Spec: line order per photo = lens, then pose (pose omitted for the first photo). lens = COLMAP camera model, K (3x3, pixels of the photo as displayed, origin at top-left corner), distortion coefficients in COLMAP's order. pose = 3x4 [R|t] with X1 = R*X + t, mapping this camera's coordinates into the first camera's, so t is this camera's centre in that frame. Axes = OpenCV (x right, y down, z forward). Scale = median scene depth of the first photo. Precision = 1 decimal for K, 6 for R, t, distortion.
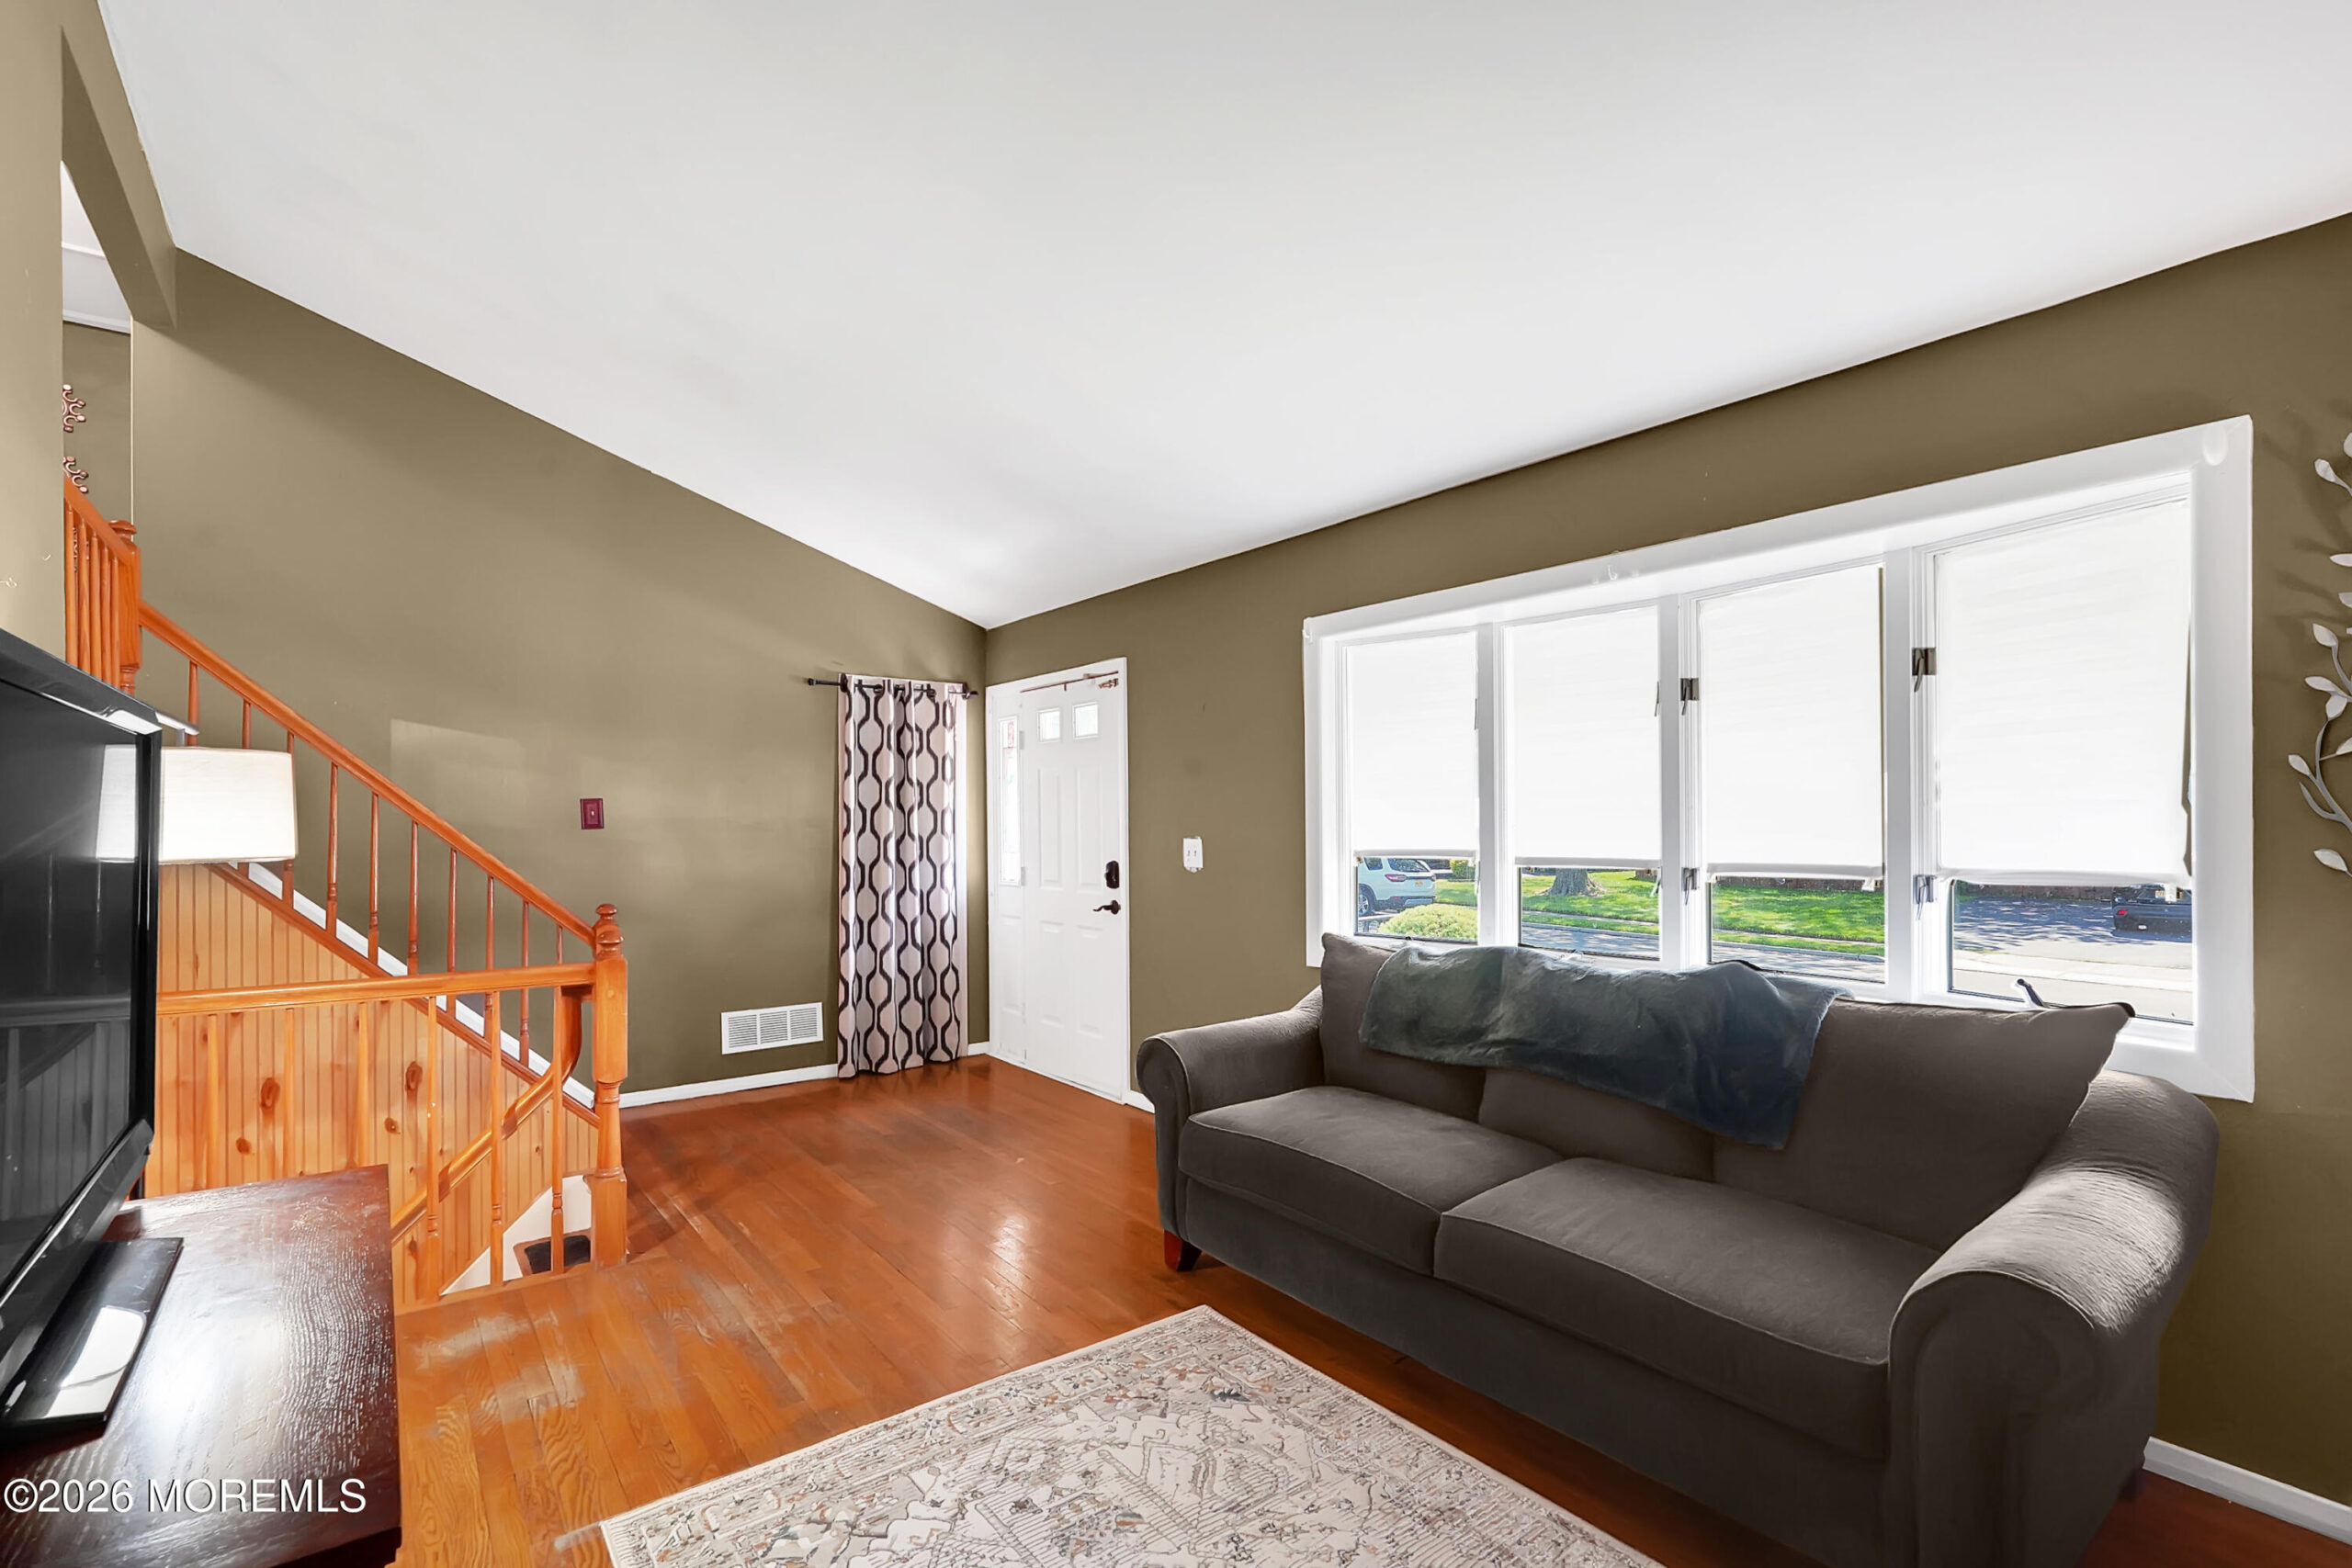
lens RADIAL K [[1069.7, 0, 1168.7], [0, 1069.7, 829.7], [0, 0, 1]] dist [-0.014847, 0.000298]
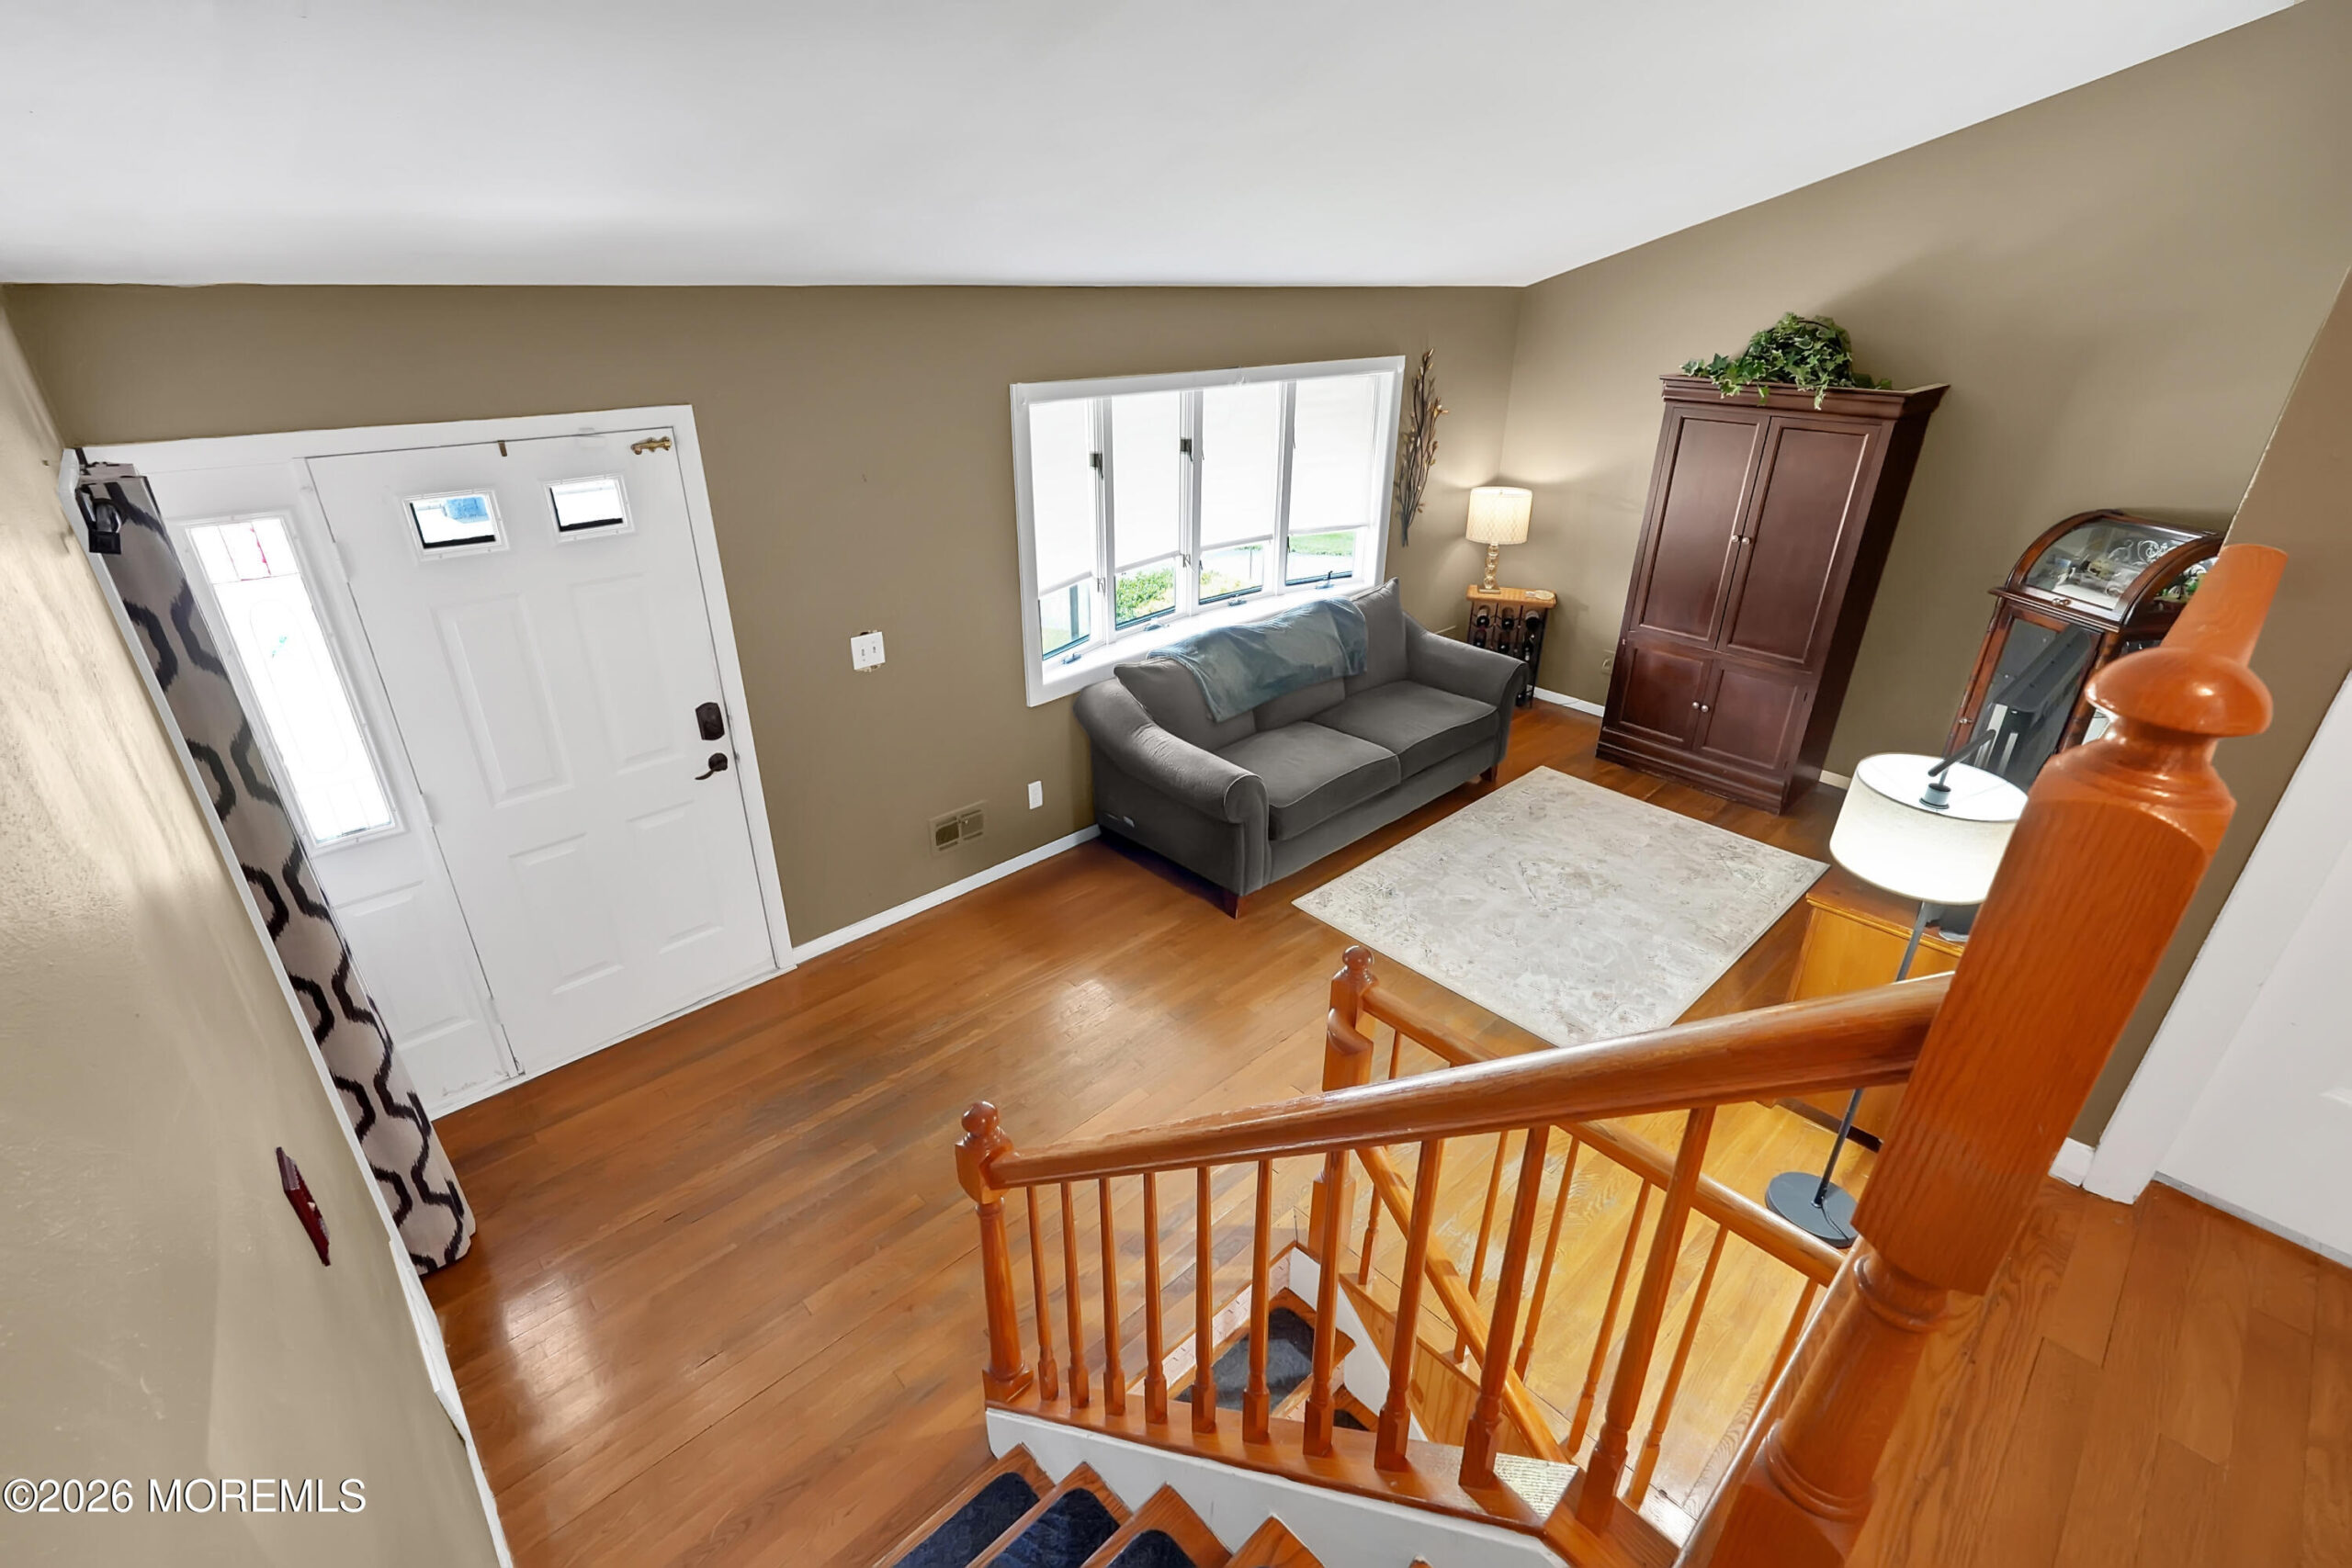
lens RADIAL K [[1069.7, 0, 1153.2], [0, 1069.7, 781.9], [0, 0, 1]] dist [-0.014847, 0.000298]
pose [[-0.097828, -0.428860, 0.898059, -0.674821], [-0.003128, 0.902515, 0.430647, -0.209684], [-0.995198, 0.039320, -0.089633, 0.702334]]
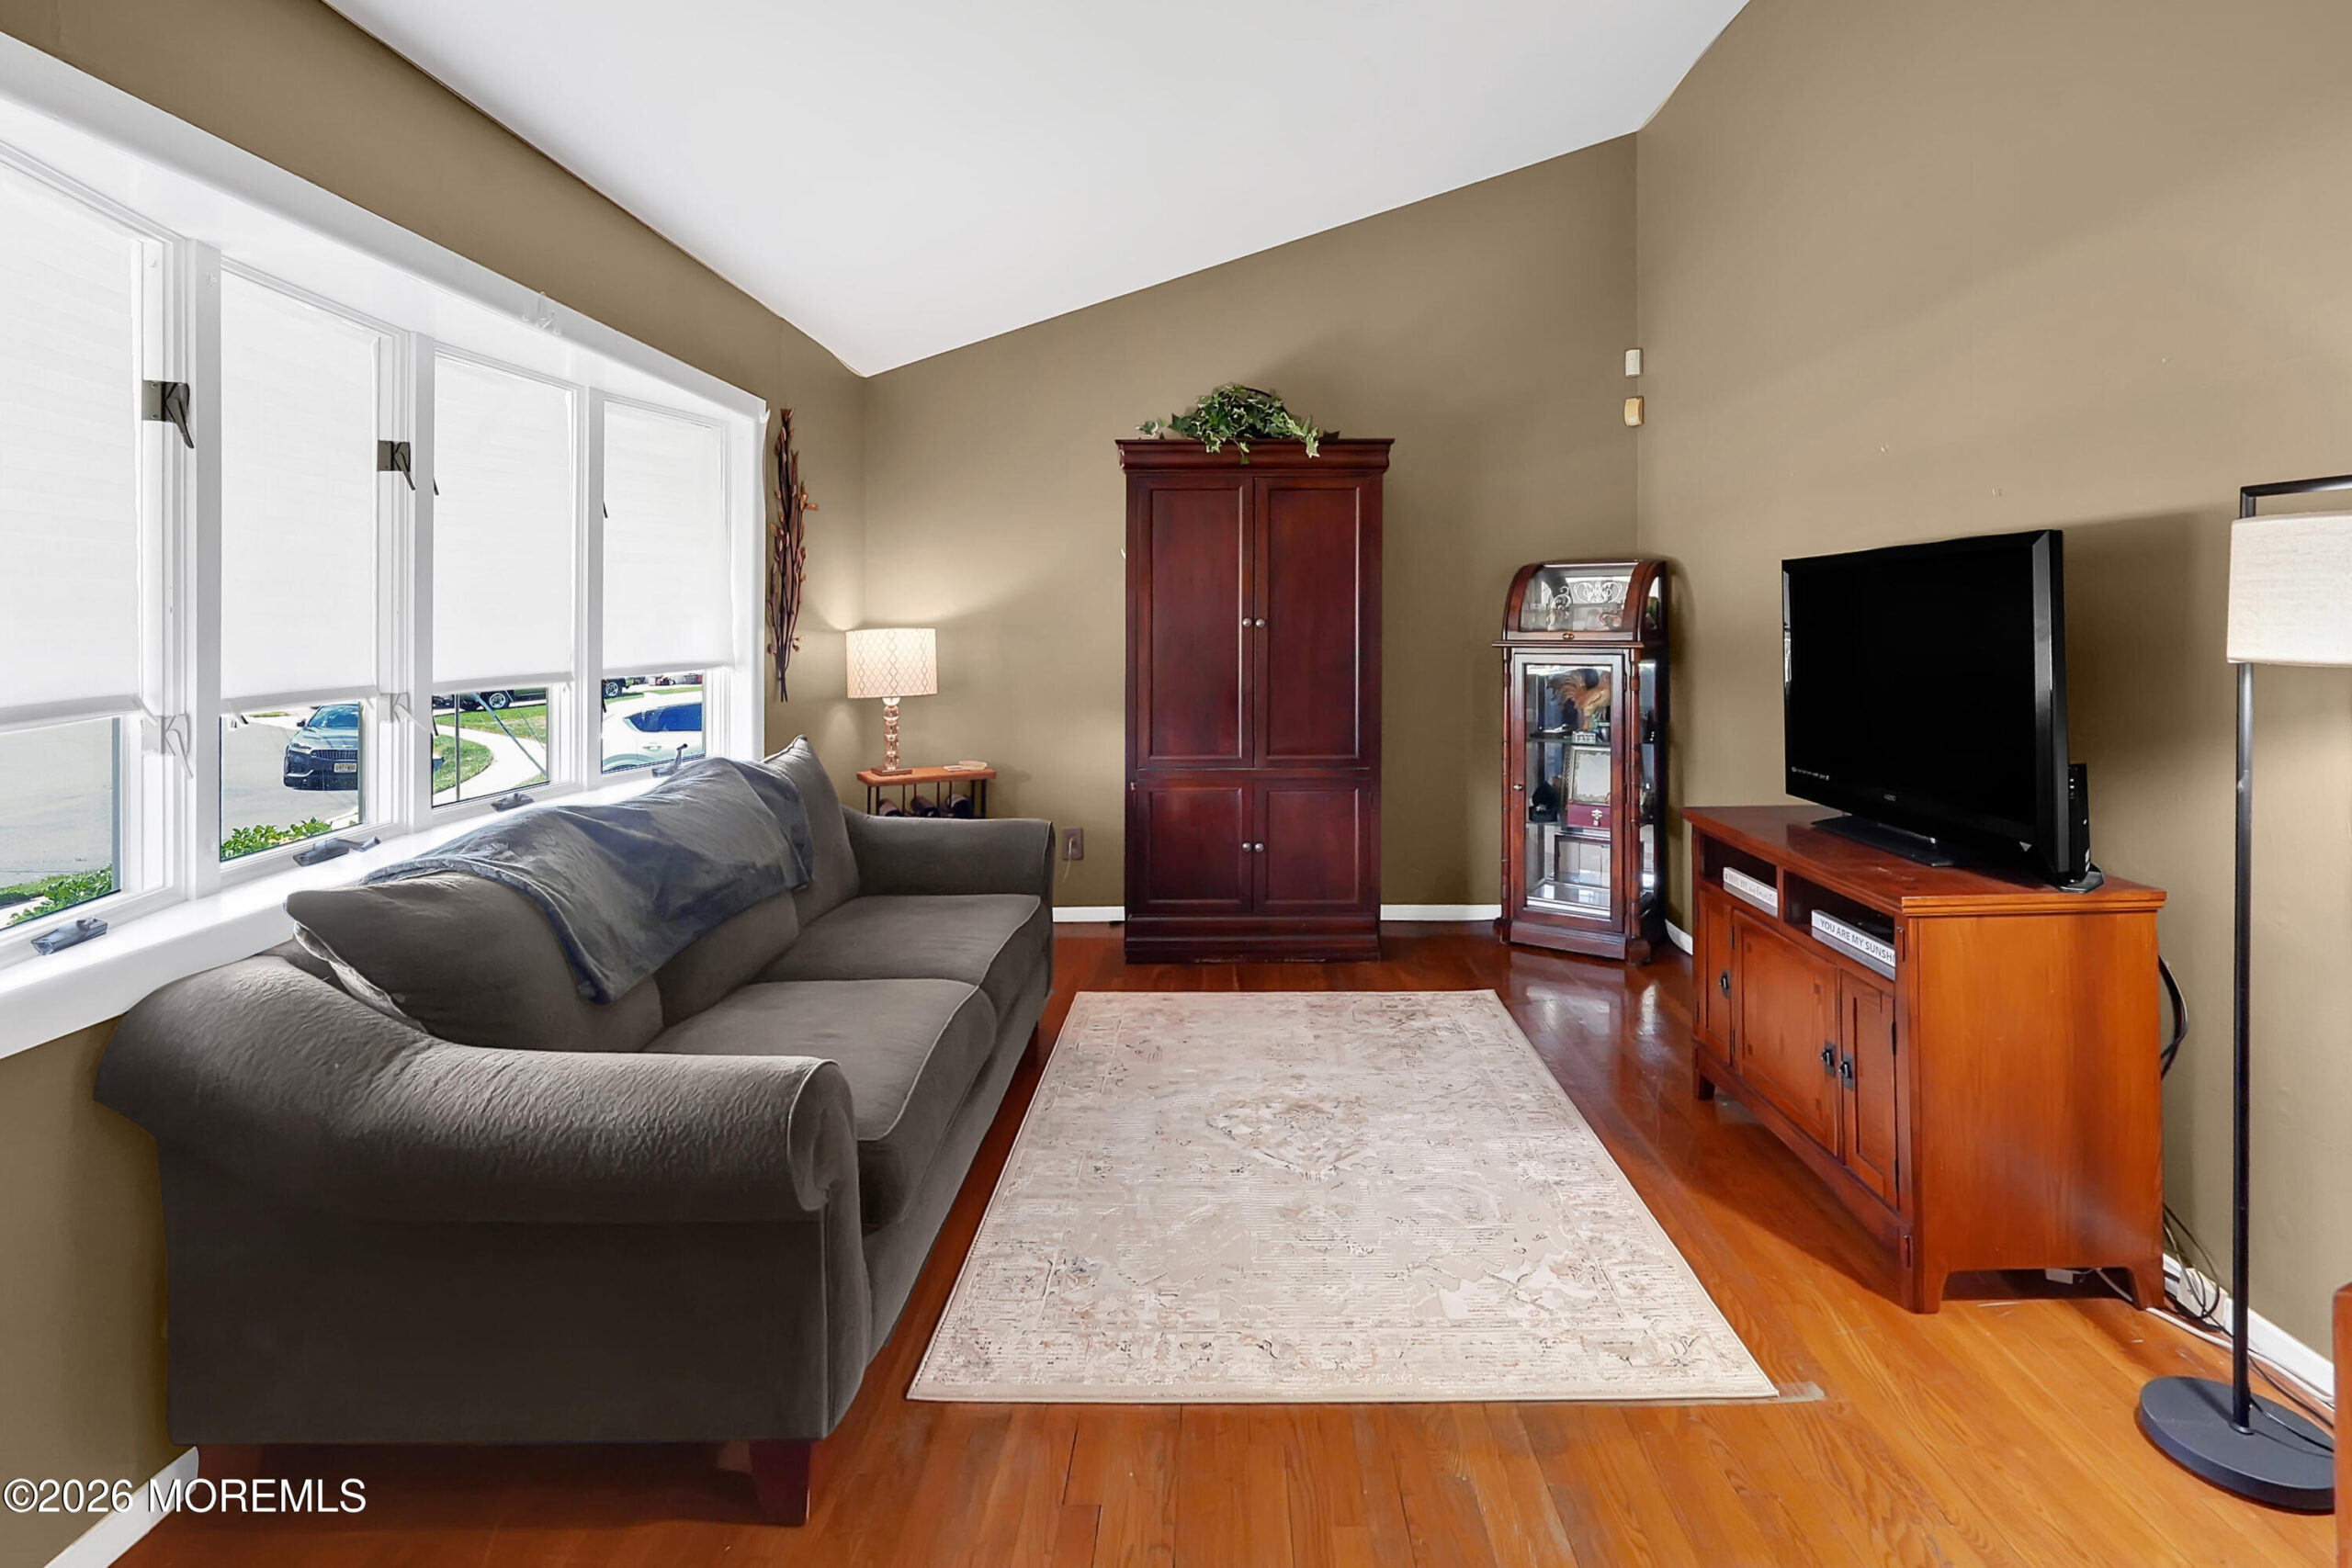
lens RADIAL K [[1104.4, 0, 1222.6], [0, 1104.4, 631.2], [0, 0, 1]] dist [-0.011161, 0.004391]
pose [[-0.800108, 0.001214, 0.599855, -0.266787], [0.003368, 0.999991, 0.002468, -0.006445], [-0.599847, 0.003995, -0.800105, 0.736122]]
